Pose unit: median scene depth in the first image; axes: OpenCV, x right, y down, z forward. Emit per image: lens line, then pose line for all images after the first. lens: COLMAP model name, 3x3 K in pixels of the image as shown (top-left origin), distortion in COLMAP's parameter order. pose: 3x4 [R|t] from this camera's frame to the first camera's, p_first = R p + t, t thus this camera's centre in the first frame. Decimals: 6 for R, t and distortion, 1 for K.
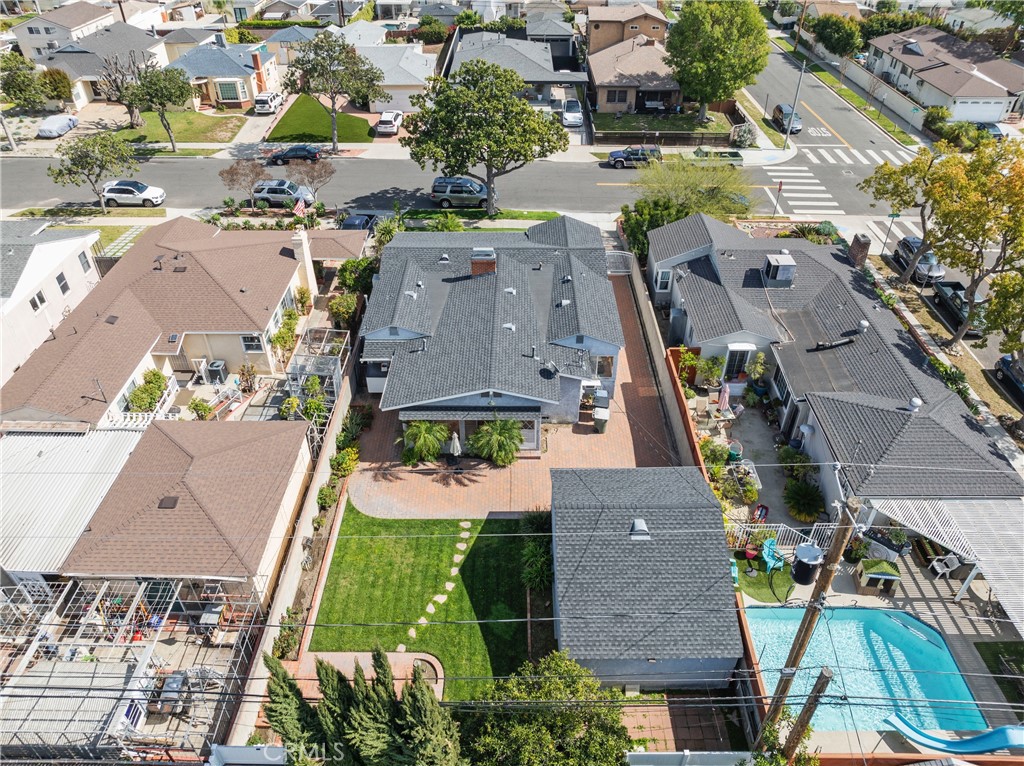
lens RADIAL K [[720.0, 0, 512.4], [0, 720.0, 383.6], [0, 0, 1]] dist [-0.044765, 0.011503]
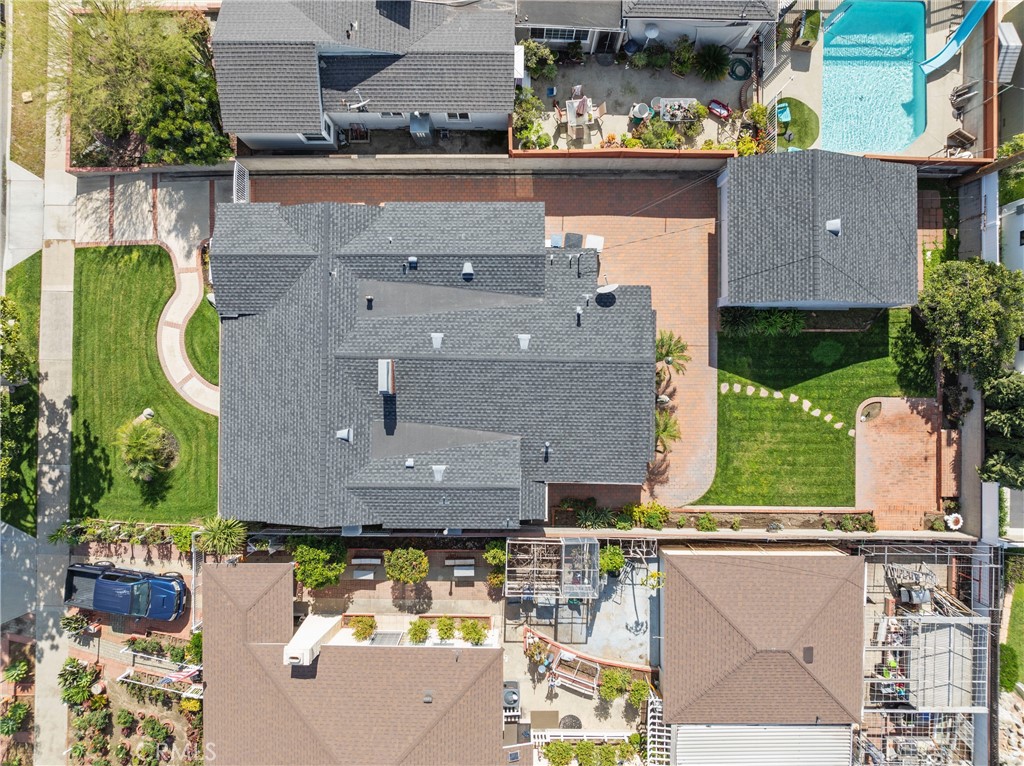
lens RADIAL K [[720.0, 0, 509.9], [0, 720.0, 381.0], [0, 0, 1]] dist [-0.044765, 0.011503]
pose [[0.001633, -0.999957, 0.009078, -0.050884], [0.616425, 0.008154, 0.787371, -0.653379], [-0.787412, 0.004310, 0.616412, 0.464633]]
